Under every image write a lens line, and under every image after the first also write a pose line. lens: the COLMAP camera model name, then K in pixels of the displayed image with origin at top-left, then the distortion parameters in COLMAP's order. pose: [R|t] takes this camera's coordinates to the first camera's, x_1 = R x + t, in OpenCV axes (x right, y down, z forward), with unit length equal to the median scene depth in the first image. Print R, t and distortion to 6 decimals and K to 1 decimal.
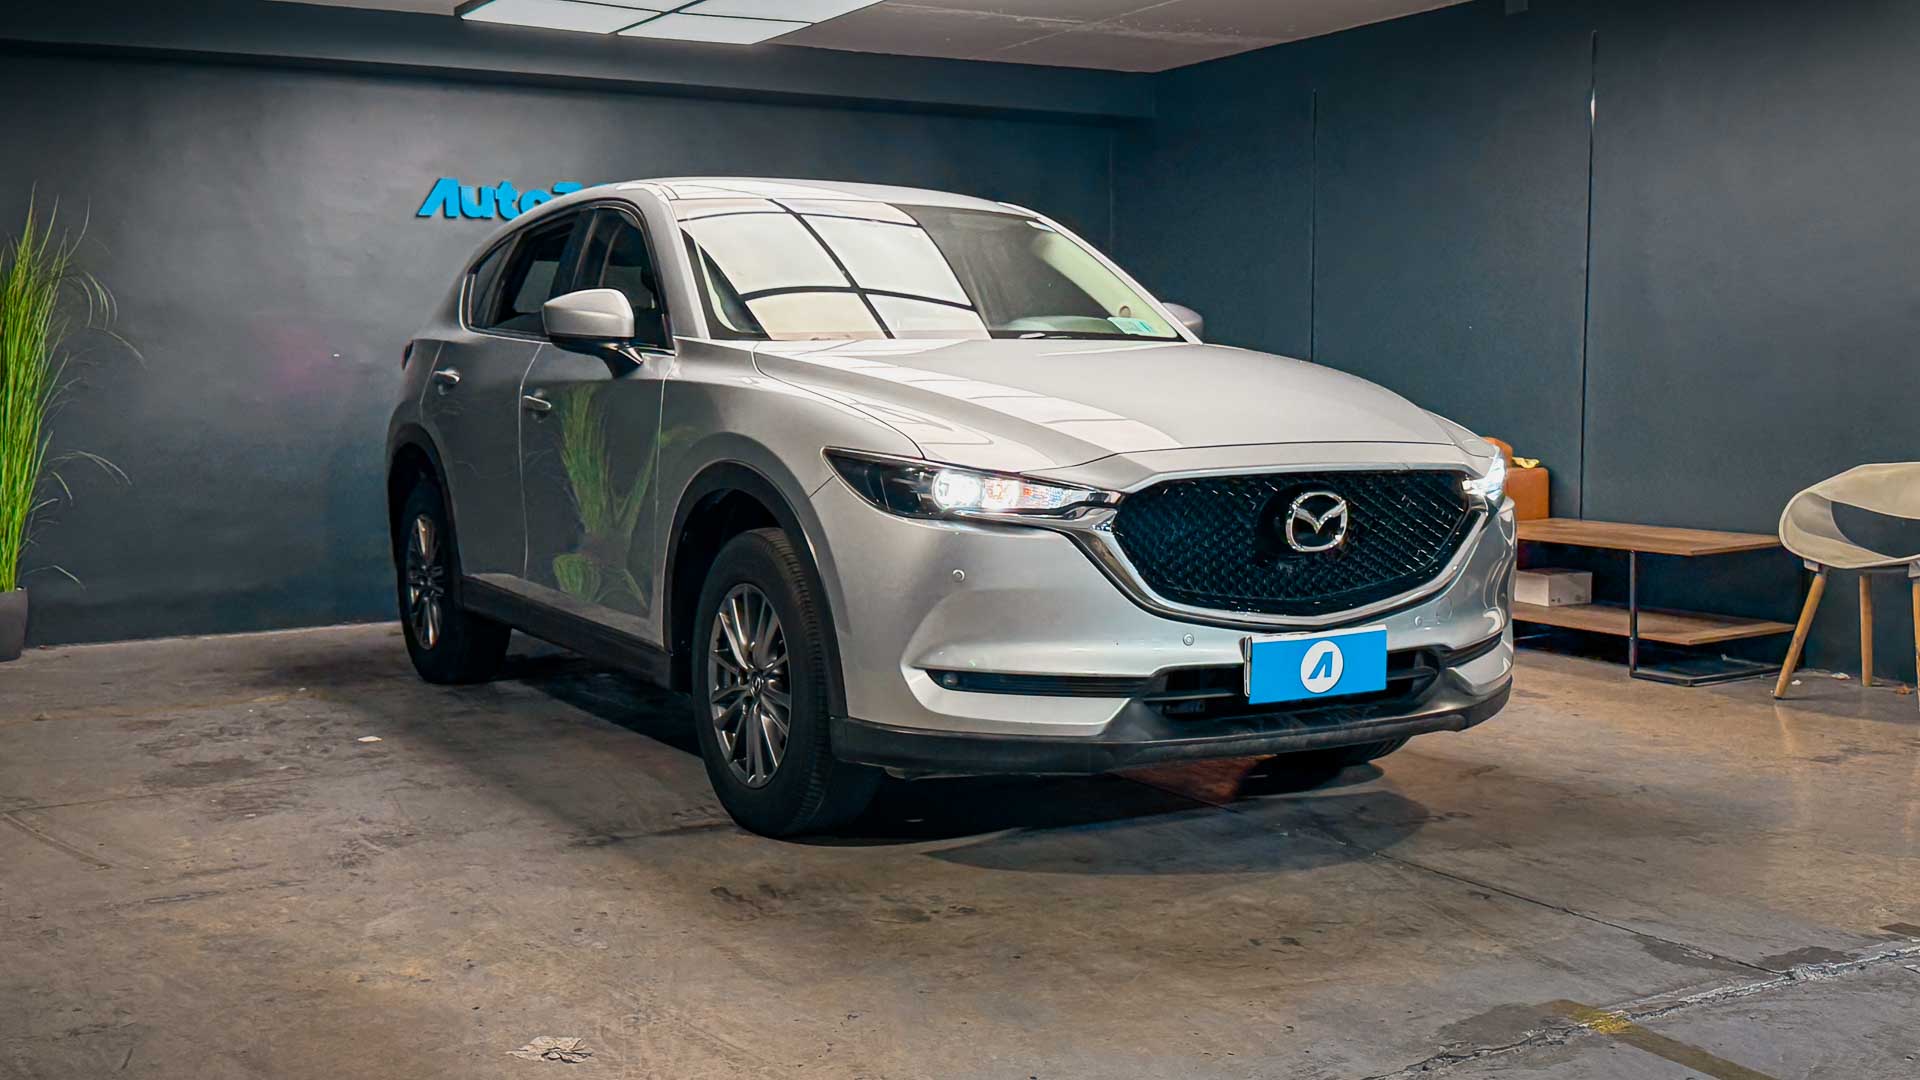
lens RADIAL K [[1766.1, 0, 960.0], [0, 1766.1, 540.0], [0, 0, 1]] dist [0.099992, -0.240465]
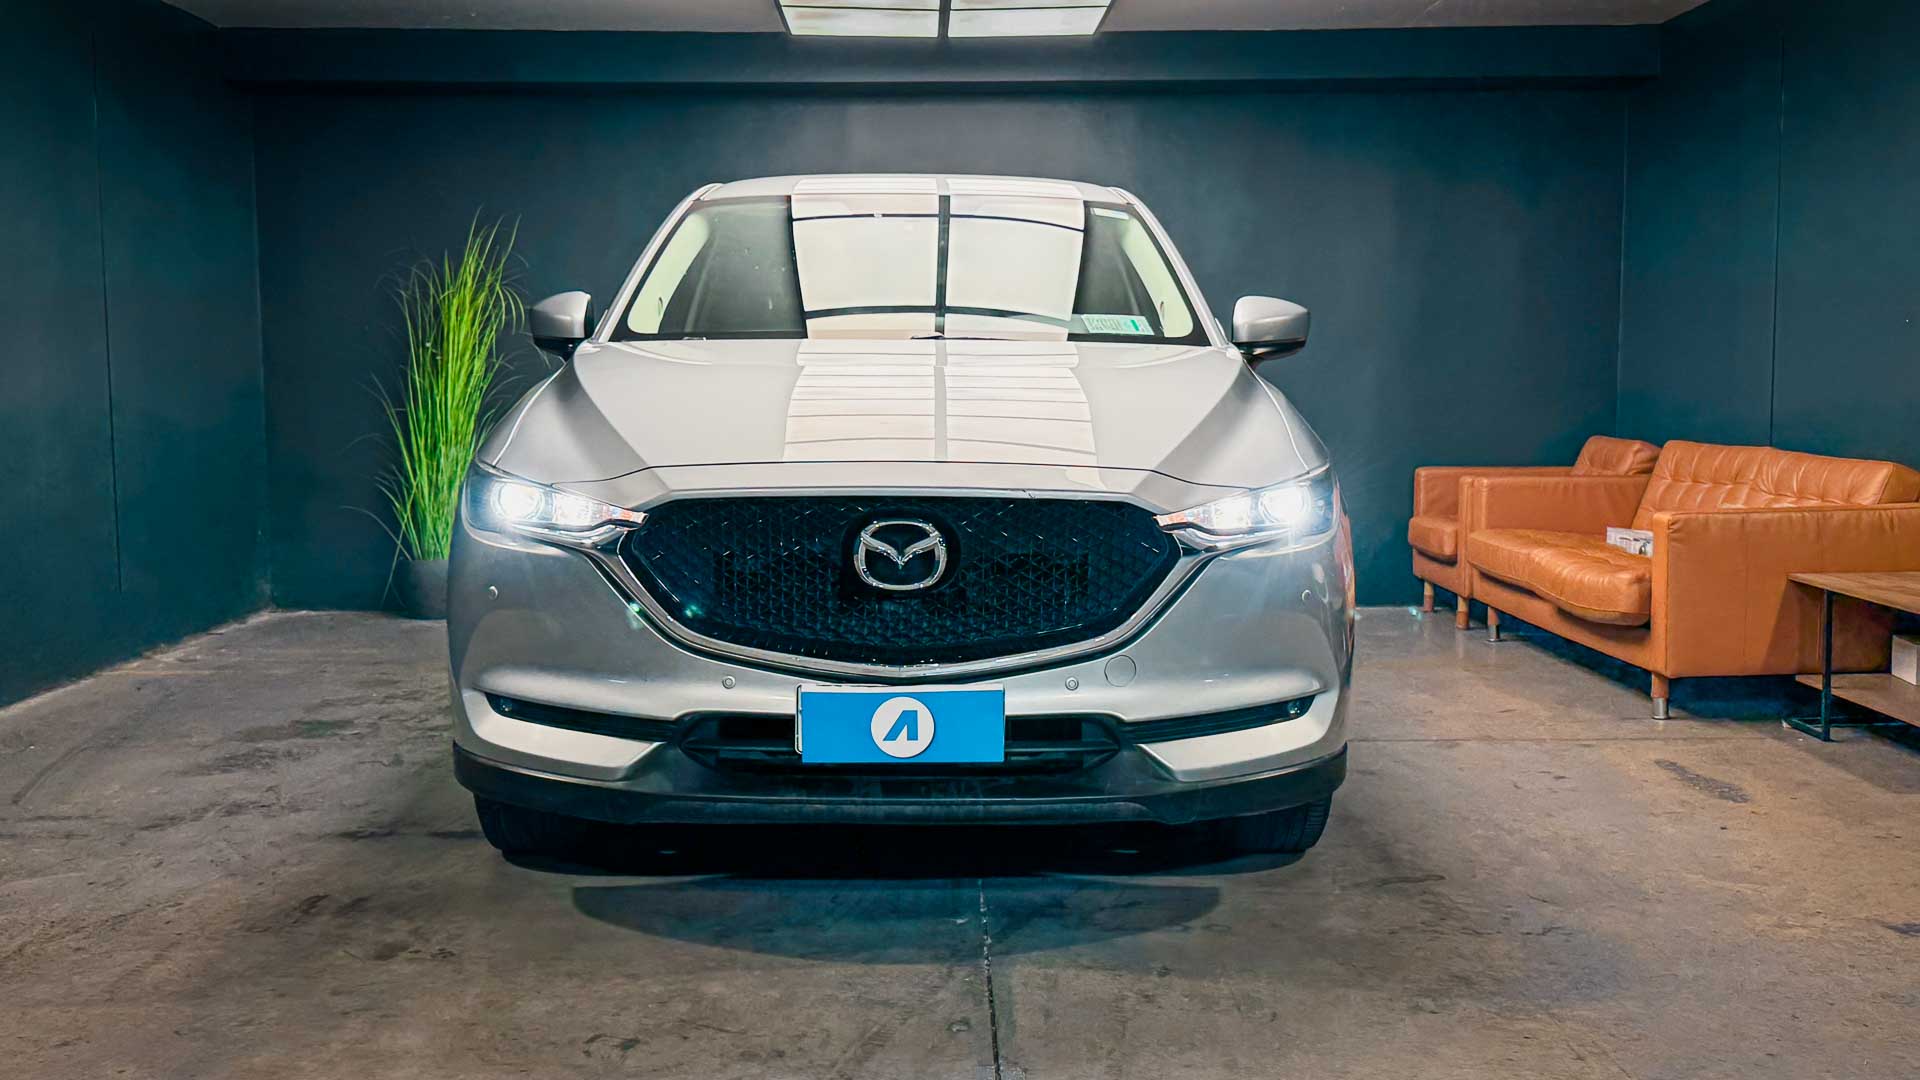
lens RADIAL K [[1766.1, 0, 960.0], [0, 1766.1, 540.0], [0, 0, 1]] dist [0.099992, -0.240465]
pose [[0.914599, 0.053889, -0.400755, 0.571679], [-0.054038, 0.998479, 0.010939, -0.028780], [0.400735, 0.011651, 0.916120, 0.242752]]
